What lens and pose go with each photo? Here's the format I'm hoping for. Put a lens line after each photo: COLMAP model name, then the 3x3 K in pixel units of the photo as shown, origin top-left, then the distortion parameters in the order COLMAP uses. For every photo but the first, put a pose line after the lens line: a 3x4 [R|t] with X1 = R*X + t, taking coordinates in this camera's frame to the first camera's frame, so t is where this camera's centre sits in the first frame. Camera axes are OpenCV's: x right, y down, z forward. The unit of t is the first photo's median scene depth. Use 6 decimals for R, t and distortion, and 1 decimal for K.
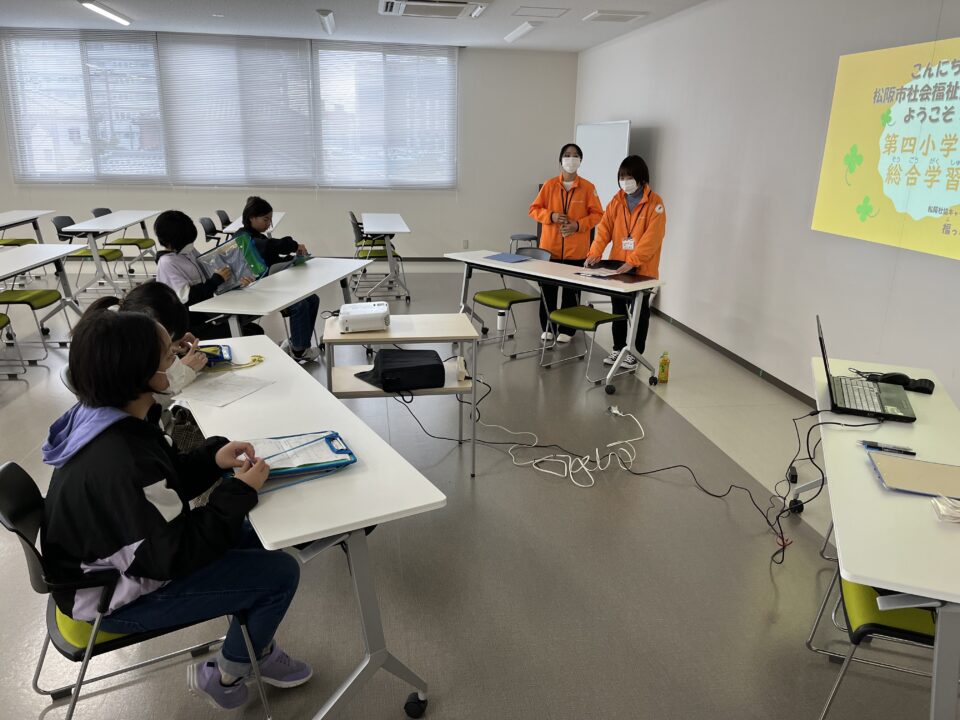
lens RADIAL K [[751.8, 0, 483.5], [0, 751.8, 362.2], [0, 0, 1]] dist [0.065977, -0.099640]
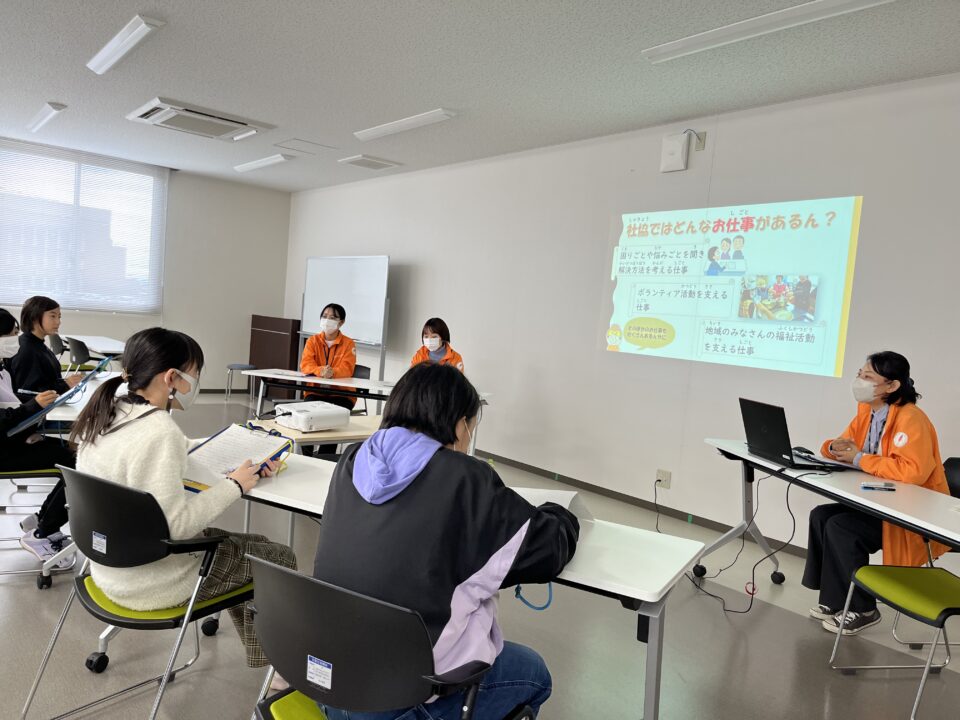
lens RADIAL K [[751.8, 0, 479.4], [0, 751.8, 365.0], [0, 0, 1]] dist [0.065977, -0.099640]
pose [[0.857052, 0.018985, 0.514881, -0.238282], [0.082943, 0.981203, -0.174243, 0.027969], [-0.508511, 0.192041, 0.839367, 0.069599]]
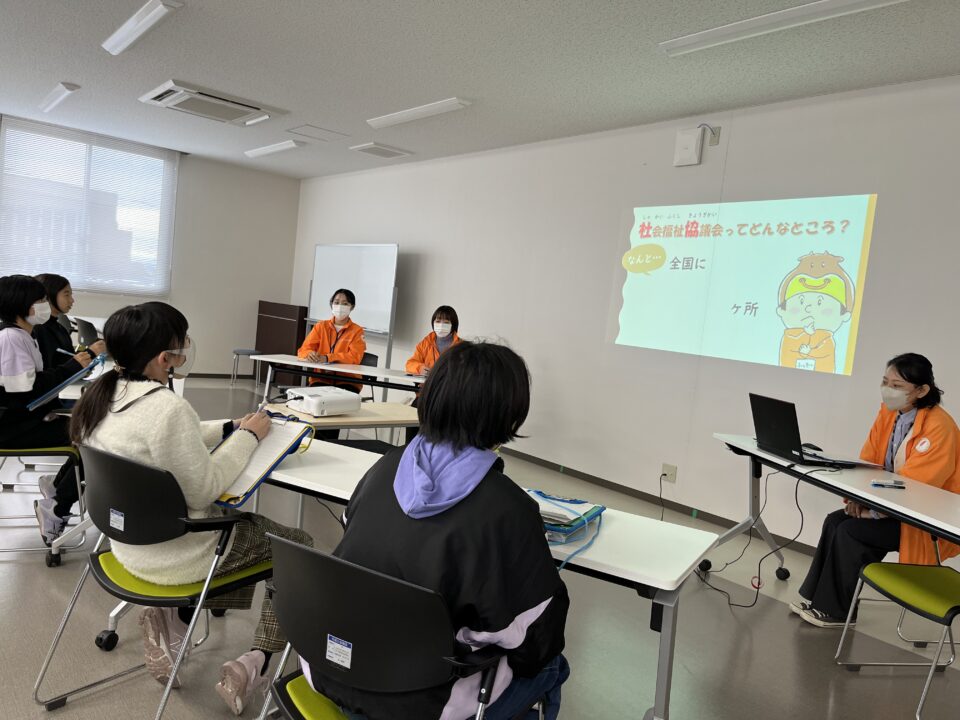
lens RADIAL K [[751.8, 0, 479.7], [0, 751.8, 362.8], [0, 0, 1]] dist [0.065977, -0.099640]
pose [[0.857606, 0.034904, 0.513122, -0.243984], [0.059735, 0.984182, -0.166784, 0.029487], [-0.510827, 0.173687, 0.841955, 0.072628]]
